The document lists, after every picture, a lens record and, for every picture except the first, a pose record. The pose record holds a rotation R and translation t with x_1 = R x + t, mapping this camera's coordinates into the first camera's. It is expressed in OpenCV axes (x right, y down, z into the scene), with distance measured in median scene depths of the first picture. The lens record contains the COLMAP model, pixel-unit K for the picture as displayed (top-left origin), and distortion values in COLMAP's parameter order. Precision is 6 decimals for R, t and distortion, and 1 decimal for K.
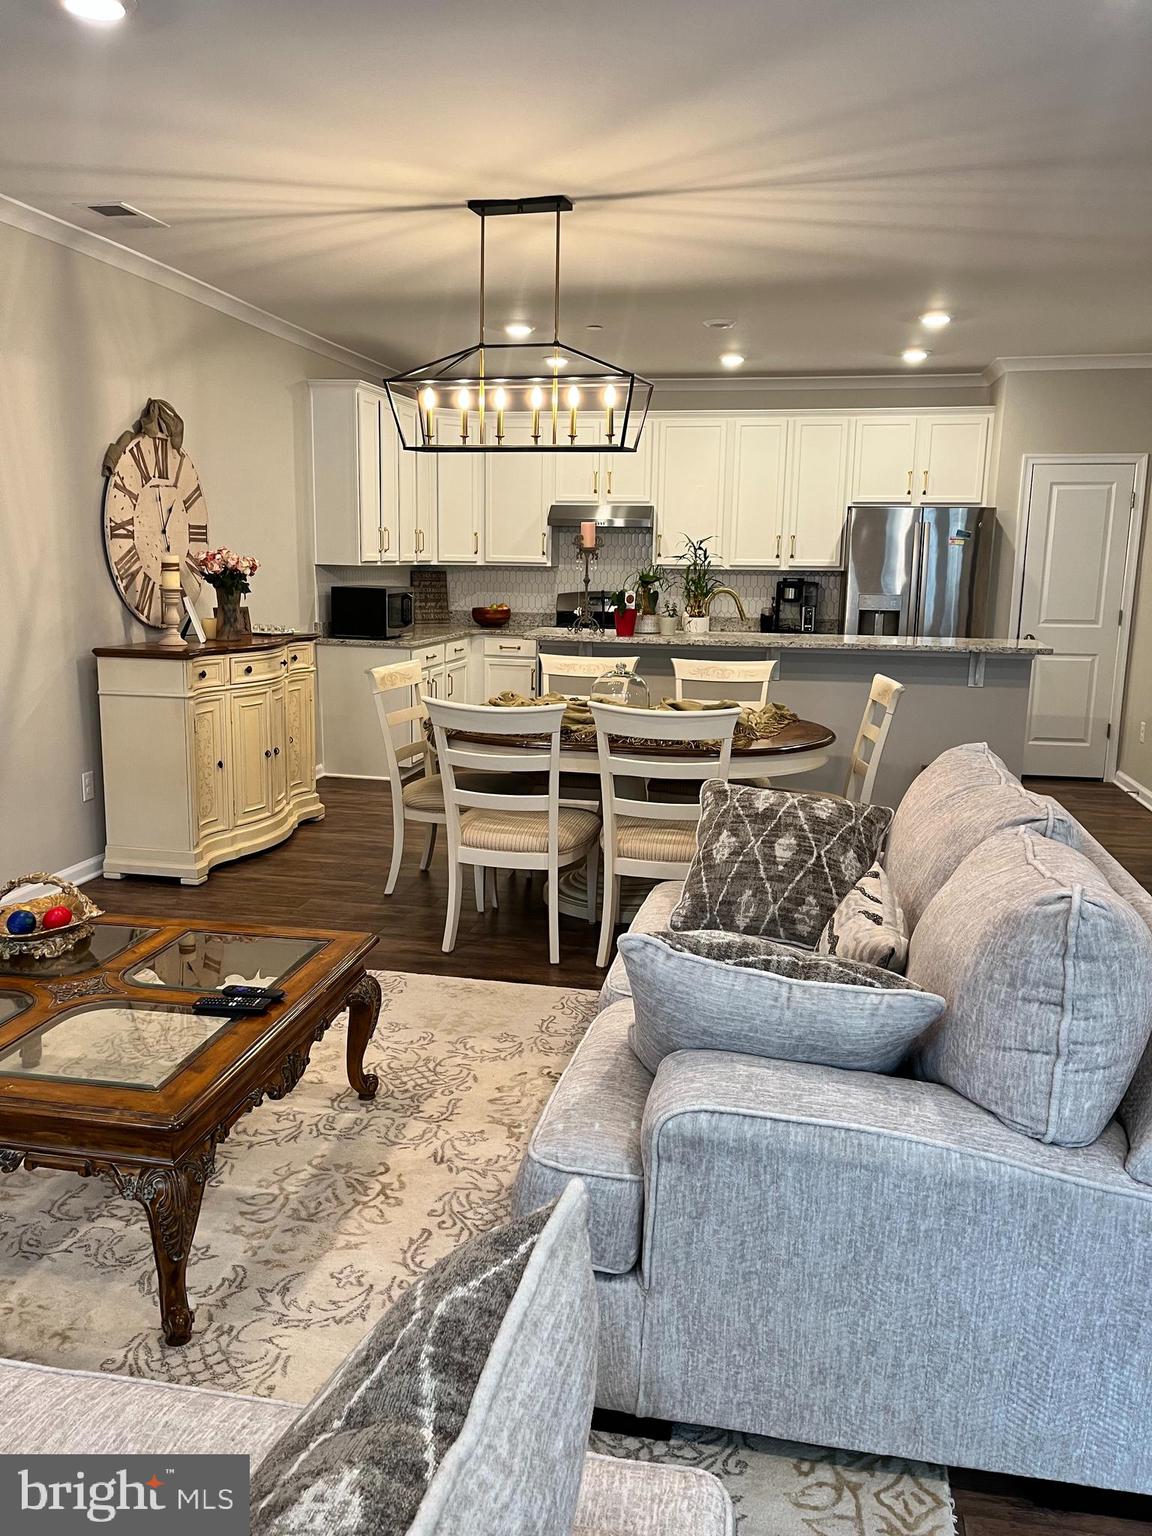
lens RADIAL K [[1161.8, 0, 572.1], [0, 1161.8, 764.8], [0, 0, 1]] dist [0.084673, -0.112042]
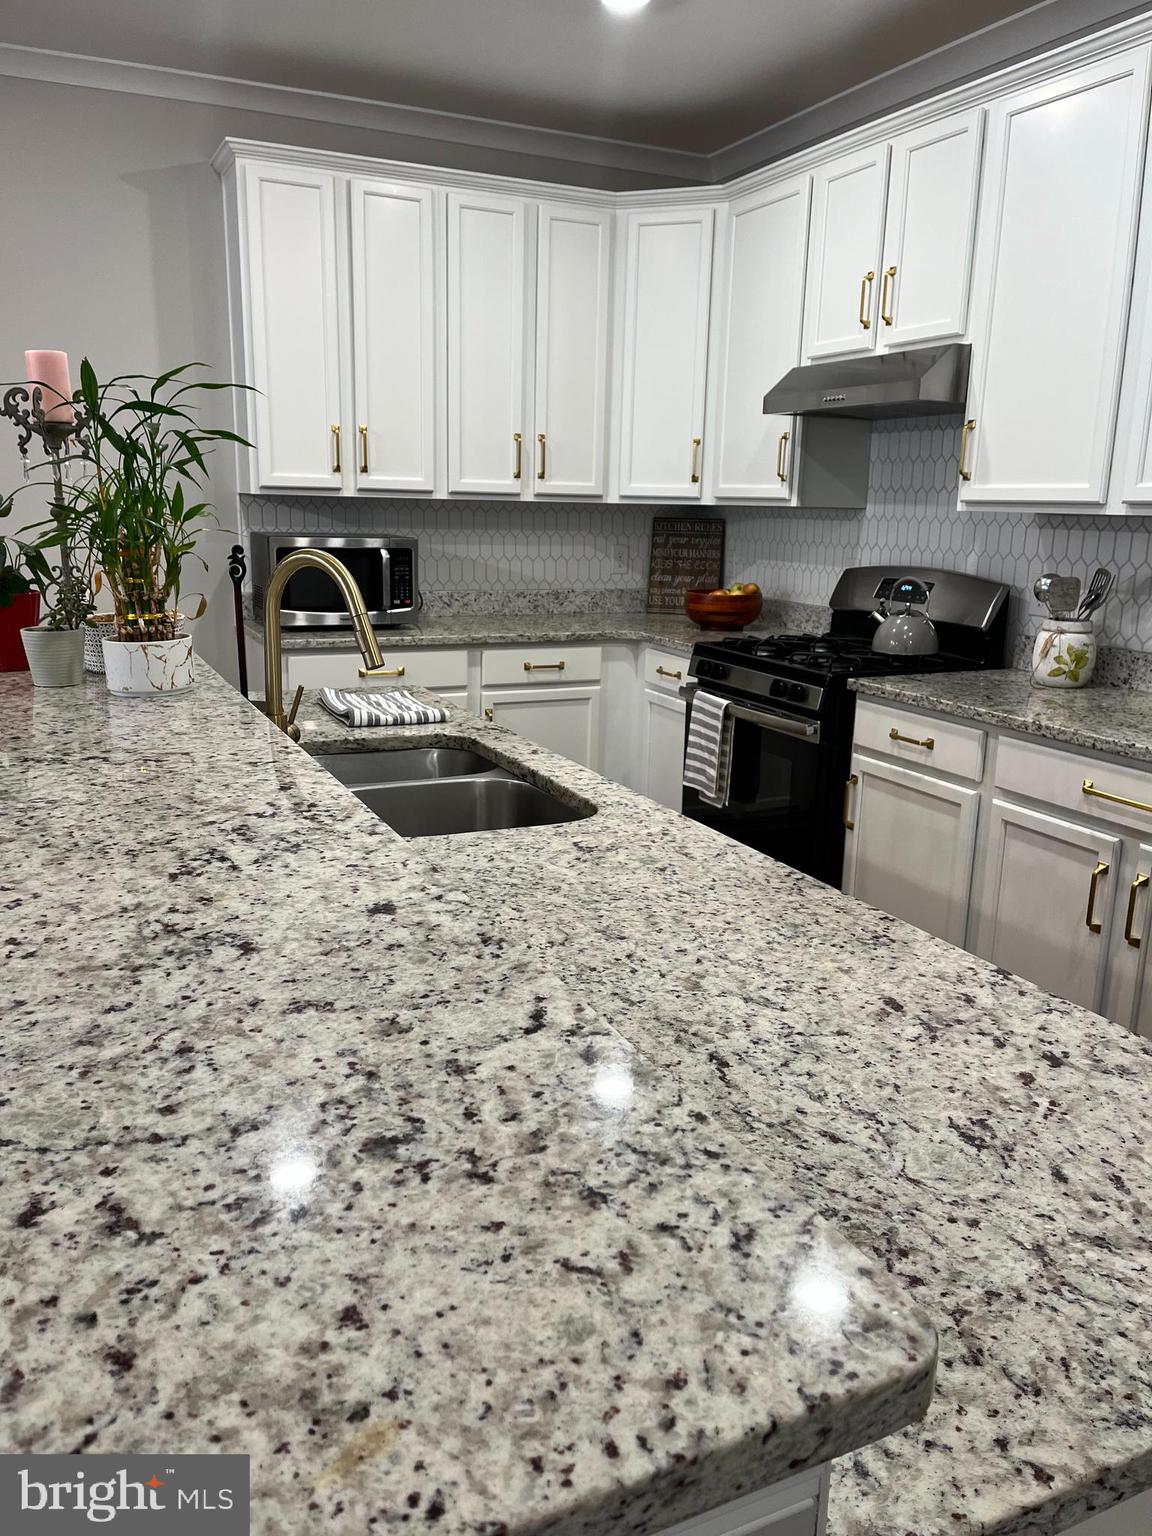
lens RADIAL K [[1161.8, 0, 572.1], [0, 1161.8, 764.8], [0, 0, 1]] dist [0.084673, -0.112042]
pose [[0.594970, 0.175847, -0.784276, 0.509949], [-0.155023, 0.982558, 0.102701, -0.174573], [0.788656, 0.060477, 0.611853, 1.095077]]
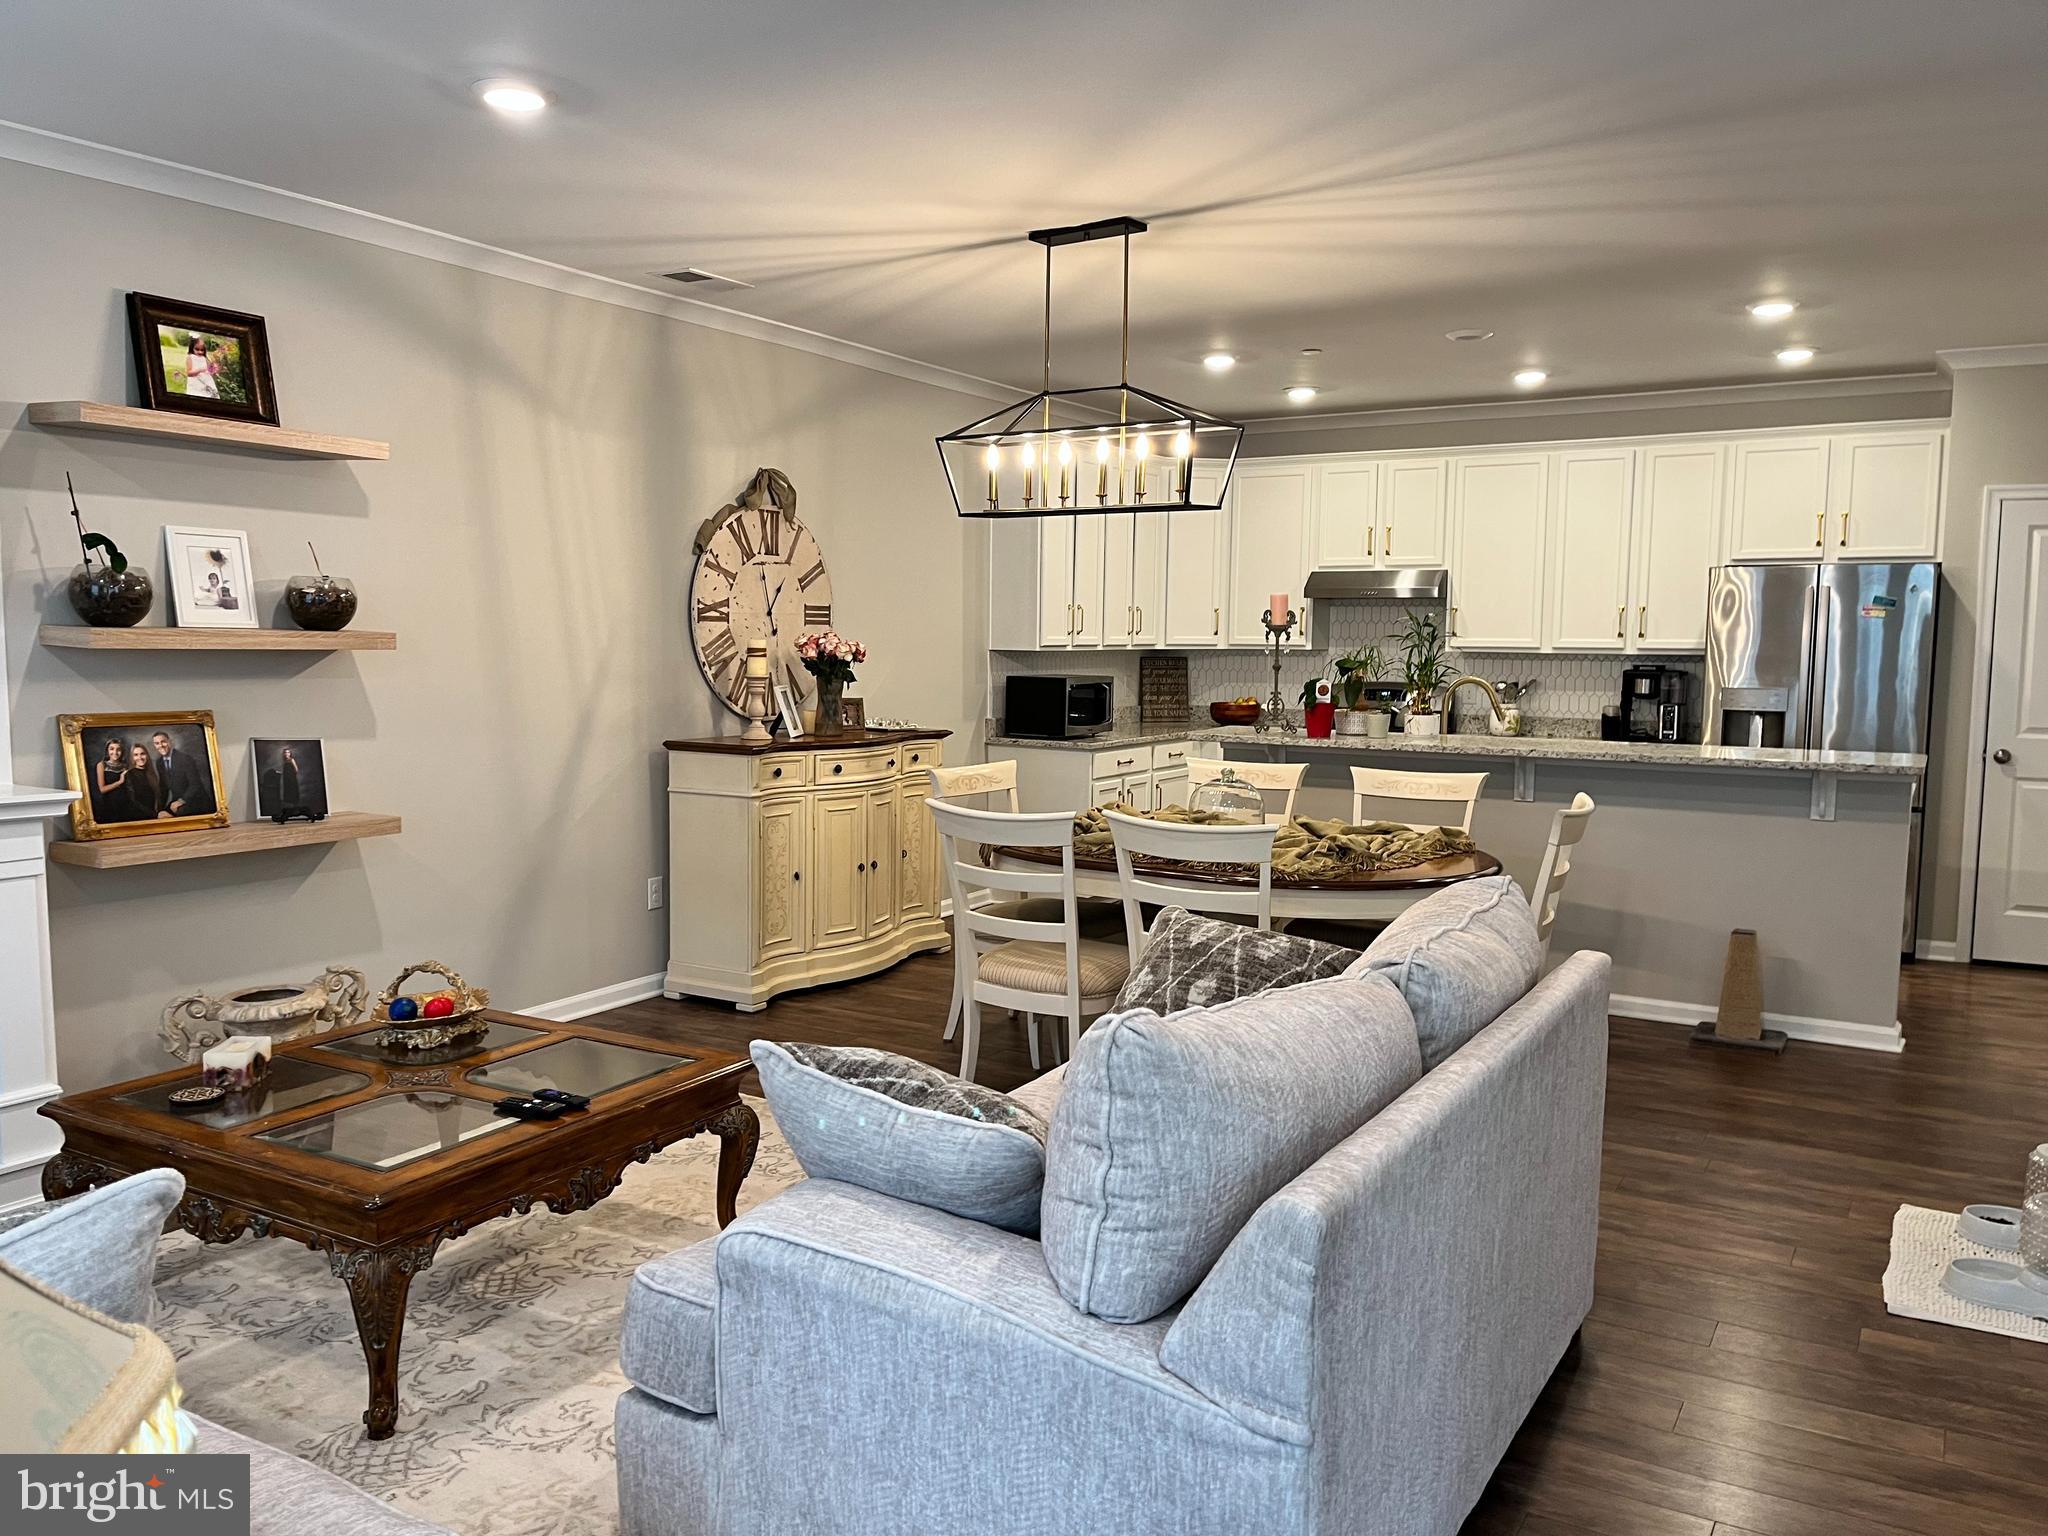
lens RADIAL K [[1549.0, 0, 1009.5], [0, 1549.0, 784.1], [0, 0, 1]] dist [0.084673, -0.112042]
pose [[0.940829, 0.026702, -0.337827, 0.239319], [-0.055029, 0.995698, -0.074551, 0.009040], [0.334383, 0.088730, 0.938251, -0.037208]]
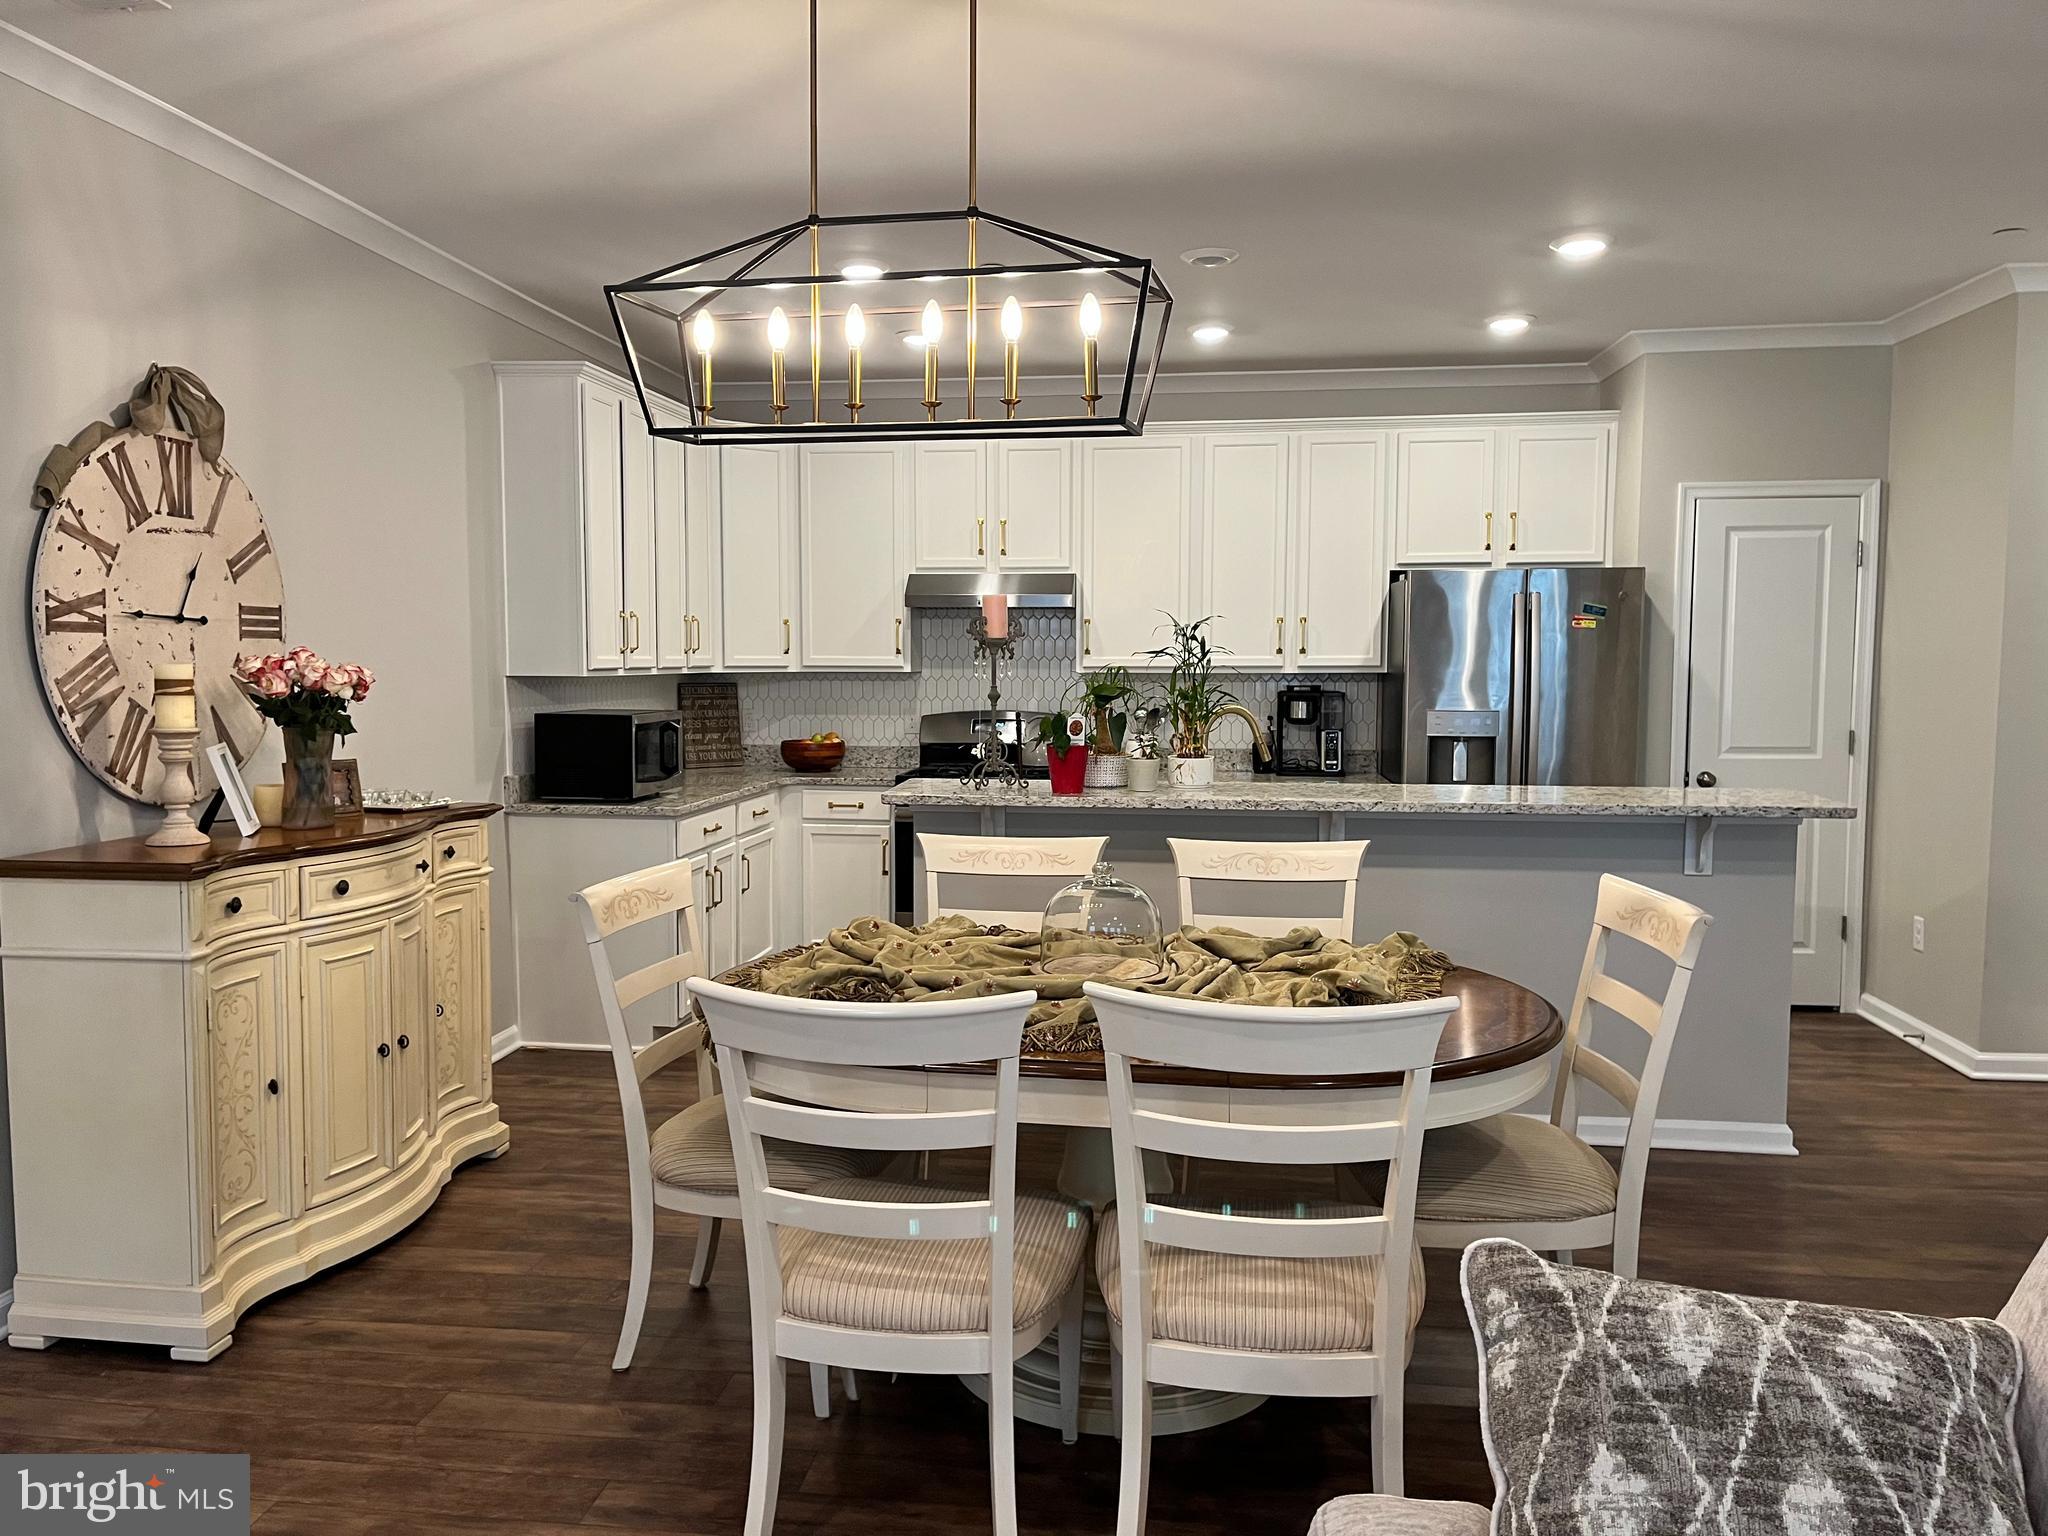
lens RADIAL K [[1546.6, 0, 1016.0], [0, 1546.6, 773.5], [0, 0, 1]] dist [0.082177, -0.111045]
pose [[0.997182, -0.020278, 0.072226, -0.037919], [0.027543, 0.994499, -0.101062, -0.055766], [-0.069779, 0.102767, 0.992255, 0.322811]]
